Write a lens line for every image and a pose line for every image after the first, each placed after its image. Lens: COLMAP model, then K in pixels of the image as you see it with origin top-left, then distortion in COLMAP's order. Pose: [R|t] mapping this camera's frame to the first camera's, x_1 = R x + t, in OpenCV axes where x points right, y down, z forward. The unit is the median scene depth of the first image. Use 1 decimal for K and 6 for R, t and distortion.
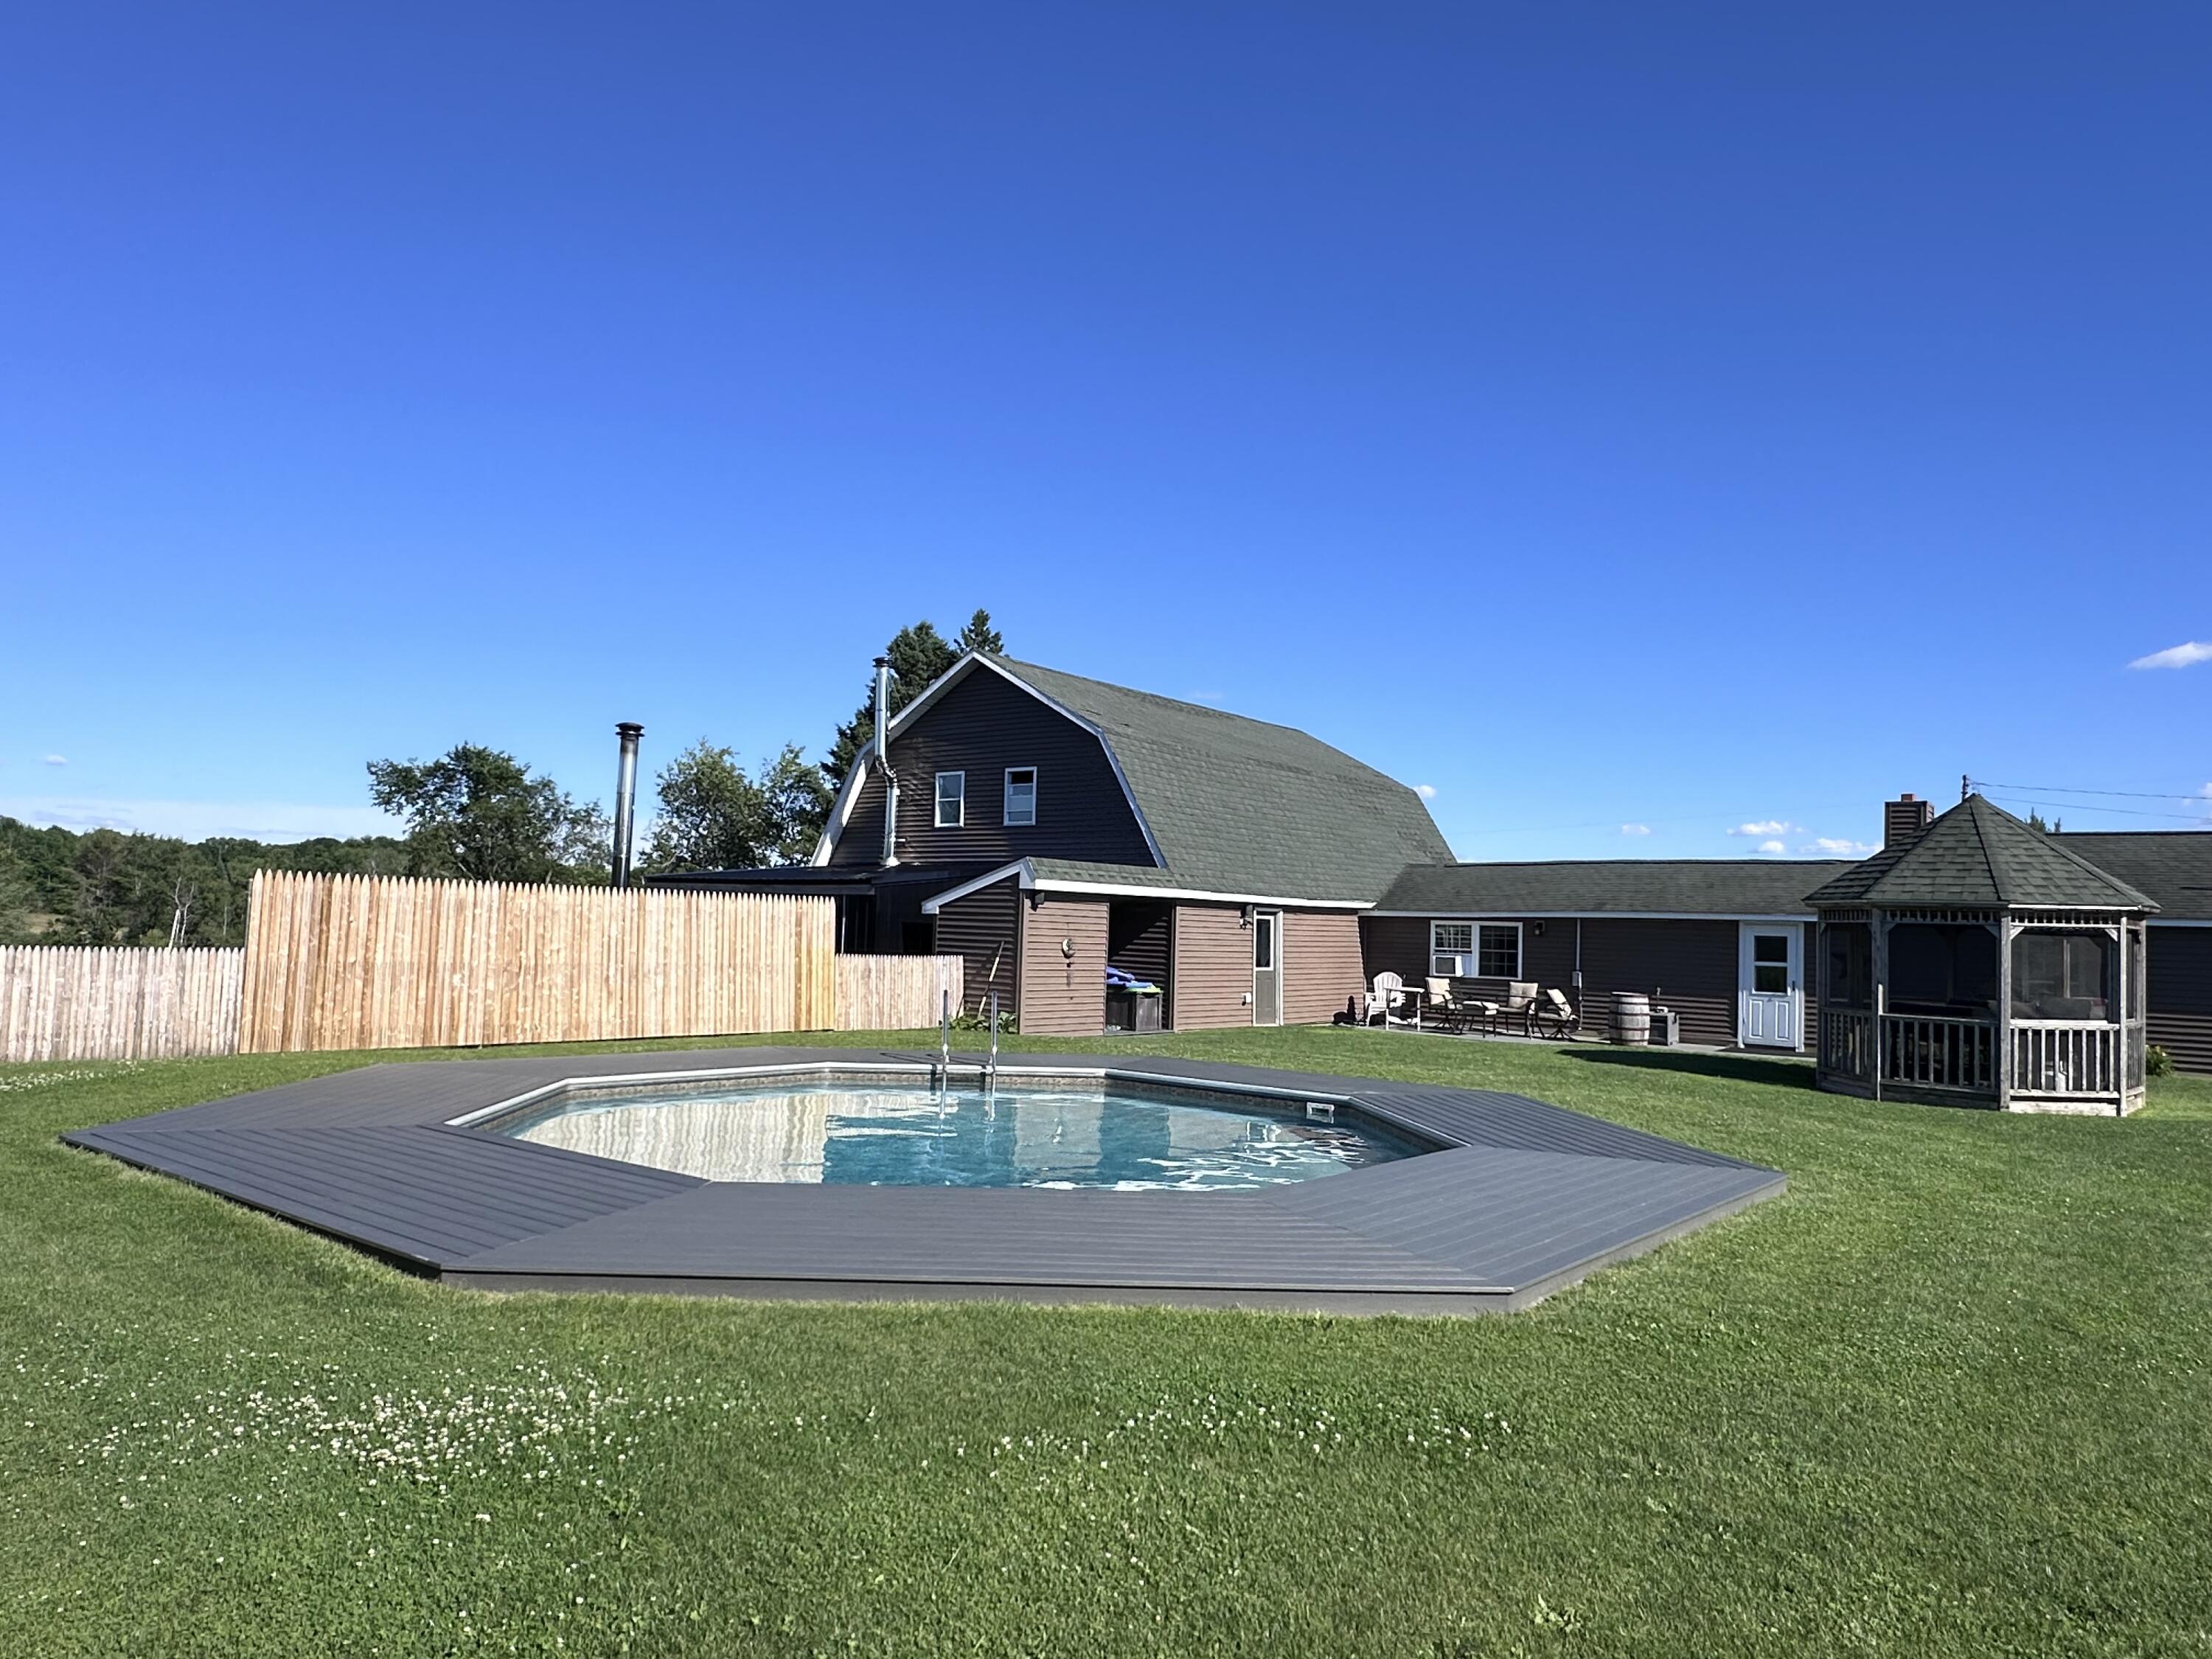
lens RADIAL K [[1397.7, 0, 1115.3], [0, 1397.7, 825.6], [0, 0, 1]] dist [-0.003203, -0.000418]
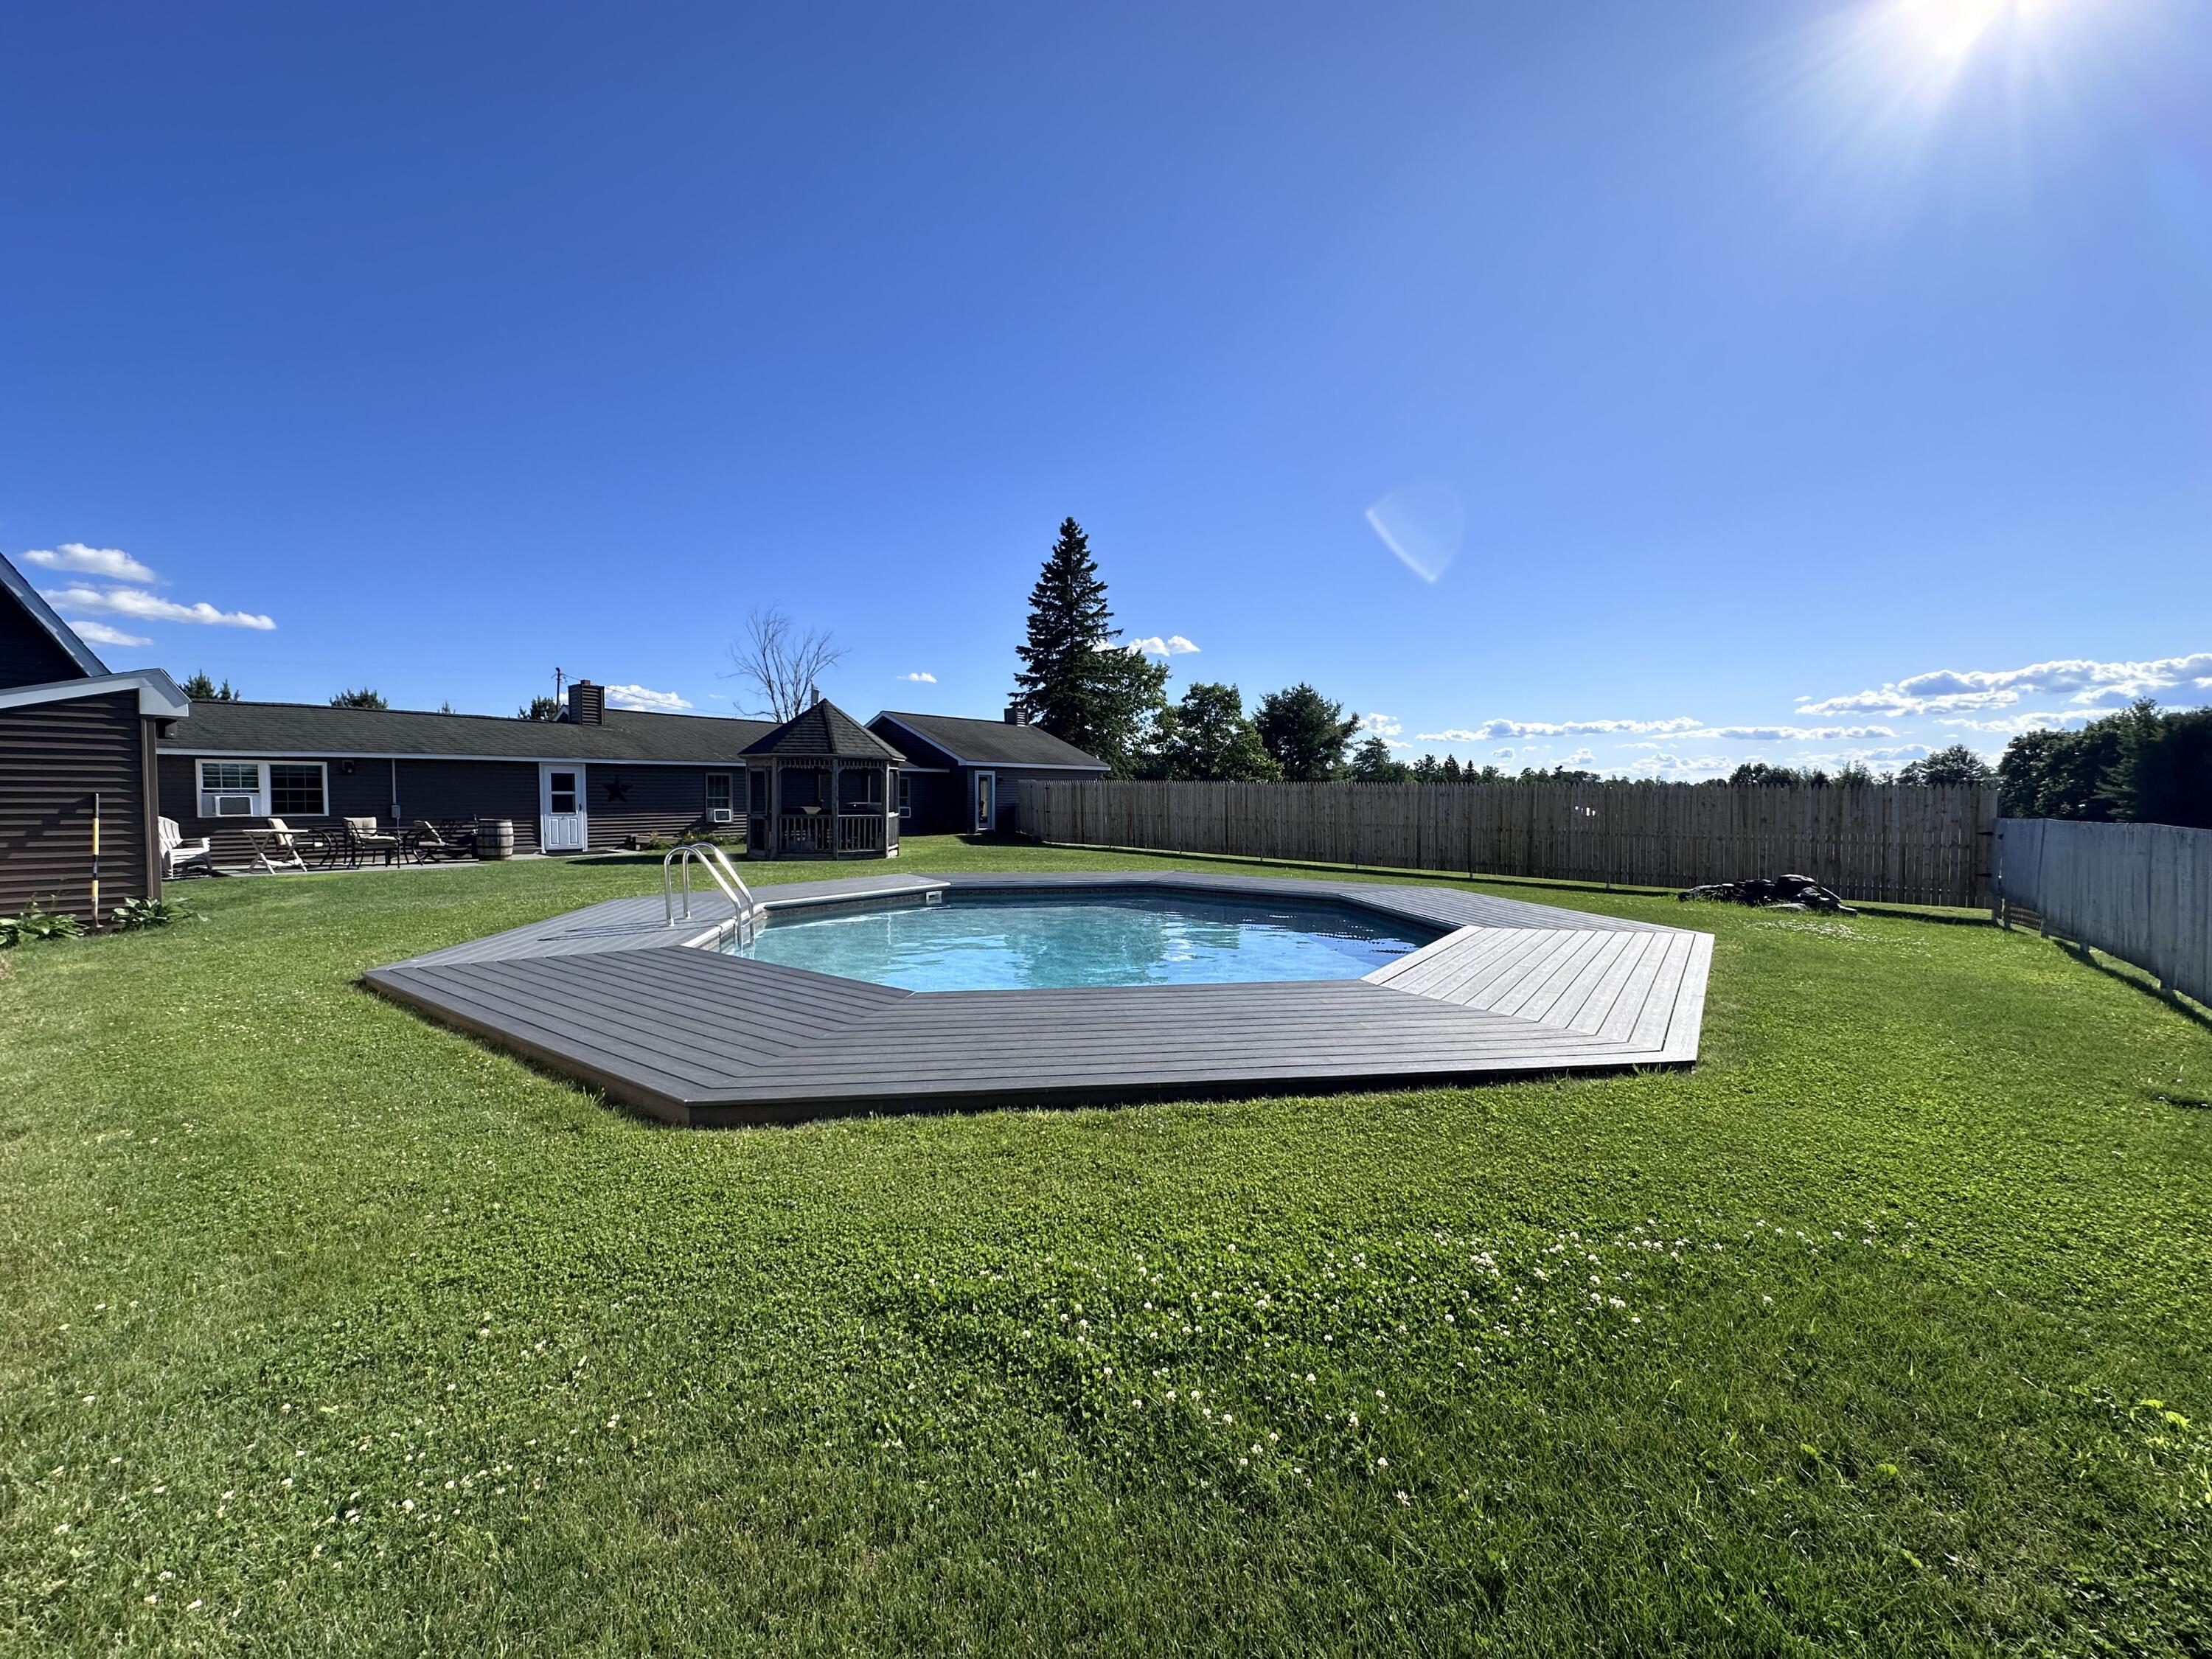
lens RADIAL K [[873.4, 0, 1112.3], [0, 873.4, 833.2], [0, 0, 1]] dist [-0.001551, -0.000040]
pose [[-0.033572, -0.078155, 0.996376, -0.534415], [-0.079032, 0.994023, 0.075308, 0.034818], [-0.996307, -0.076217, -0.039548, 0.576435]]
